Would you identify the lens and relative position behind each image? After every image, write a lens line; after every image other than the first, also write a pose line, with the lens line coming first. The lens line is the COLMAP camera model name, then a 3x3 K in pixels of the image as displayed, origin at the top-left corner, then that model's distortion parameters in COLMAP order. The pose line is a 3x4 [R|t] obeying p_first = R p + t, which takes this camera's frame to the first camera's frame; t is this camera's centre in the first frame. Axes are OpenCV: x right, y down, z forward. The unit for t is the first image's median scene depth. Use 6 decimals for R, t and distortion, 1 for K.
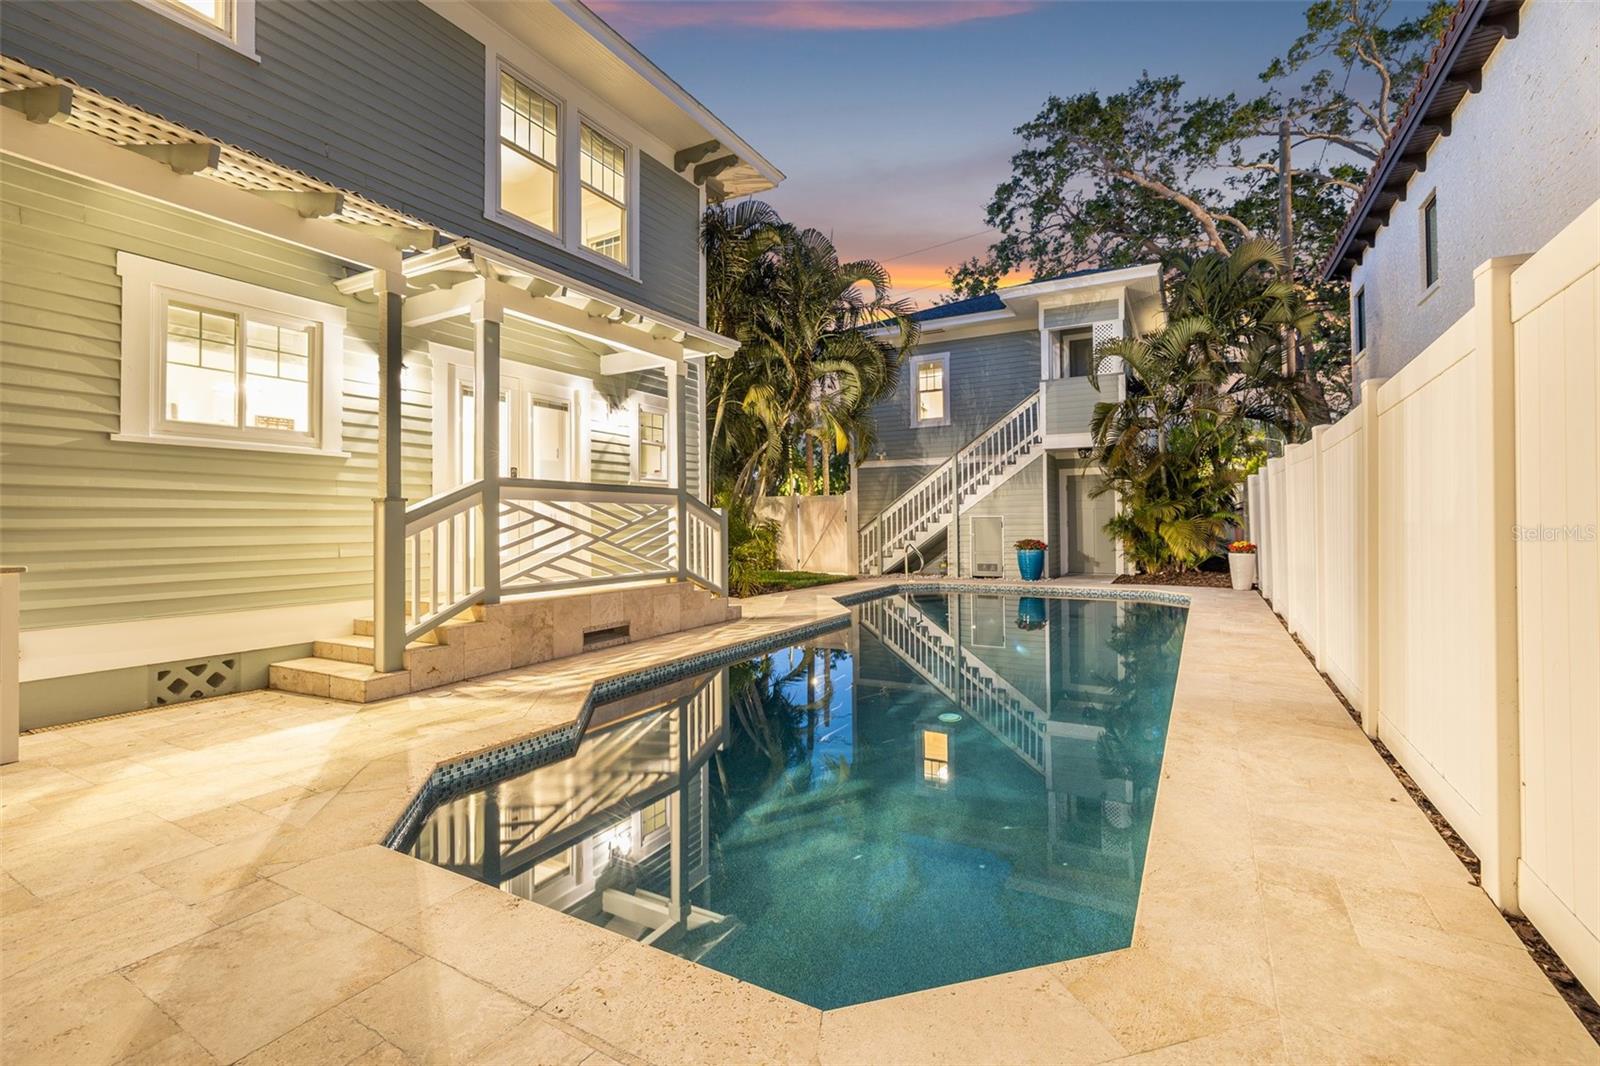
lens RADIAL K [[705.2, 0, 796.7], [0, 705.2, 508.2], [0, 0, 1]] dist [0.000434, -0.000017]
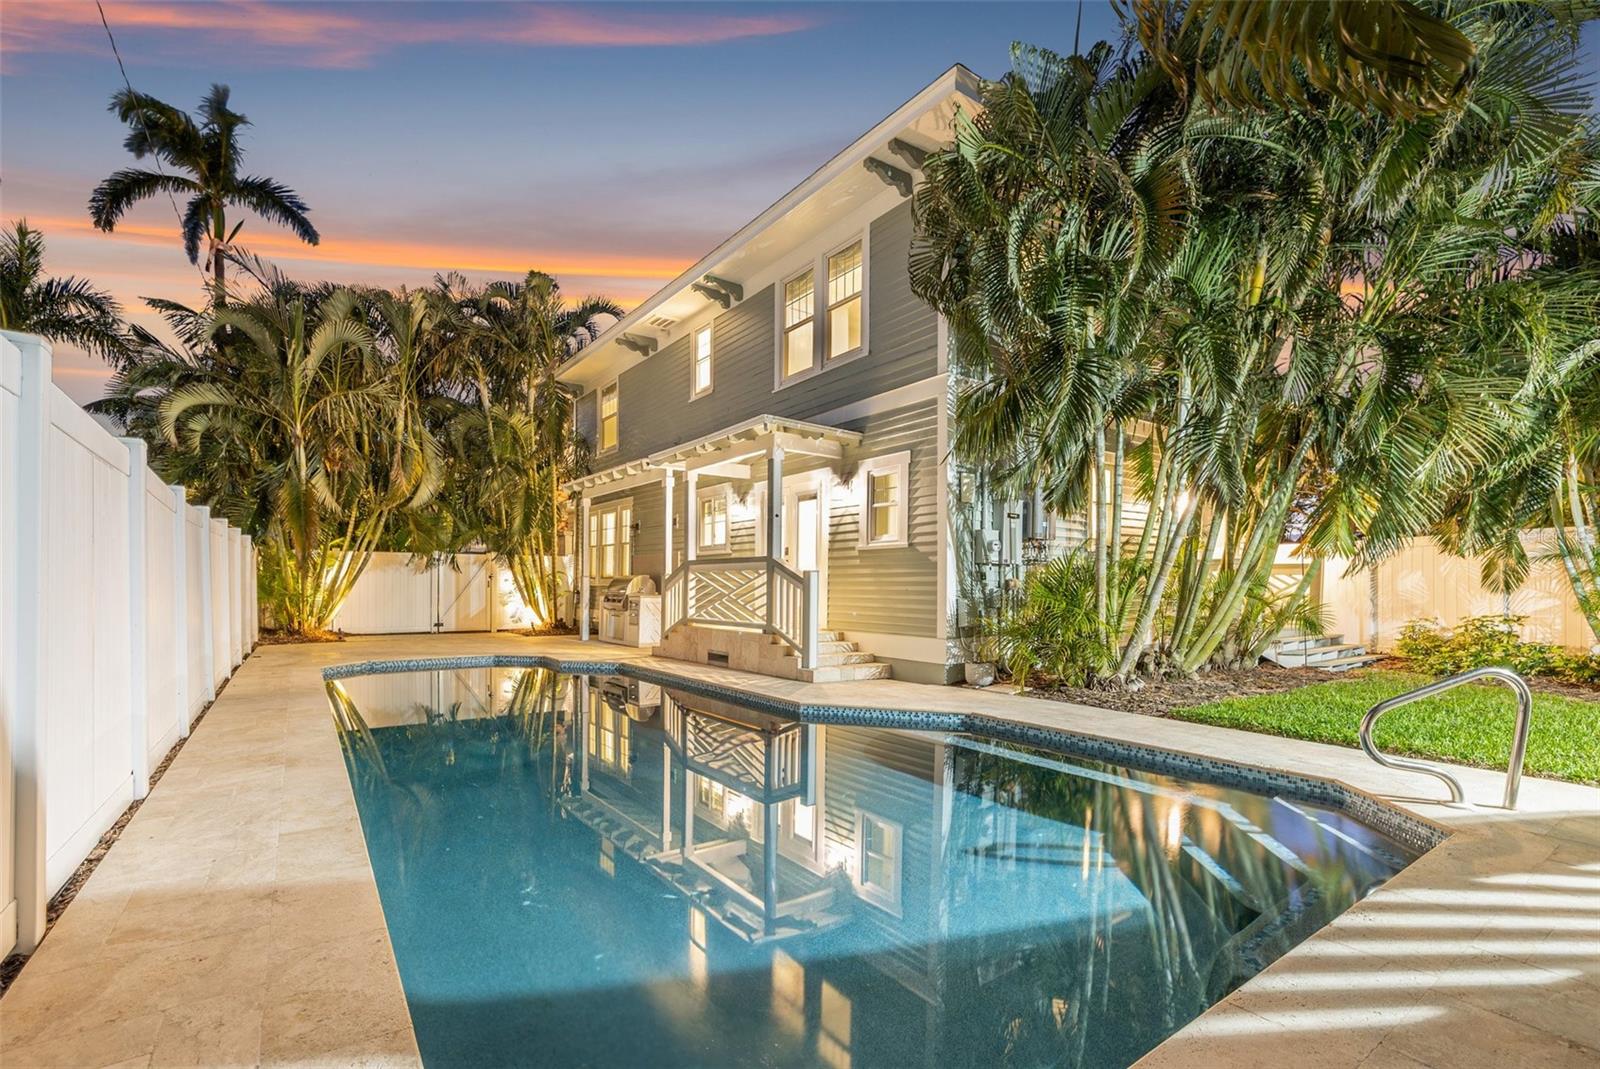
lens RADIAL K [[703.0, 0, 801.3], [0, 703.0, 602.0], [0, 0, 1]] dist [0.000005, -0.000001]
pose [[-0.411994, 0.021439, -0.910934, 0.871322], [0.014554, 0.999750, 0.016947, 0.030652], [0.911070, -0.006276, -0.412203, 1.503733]]
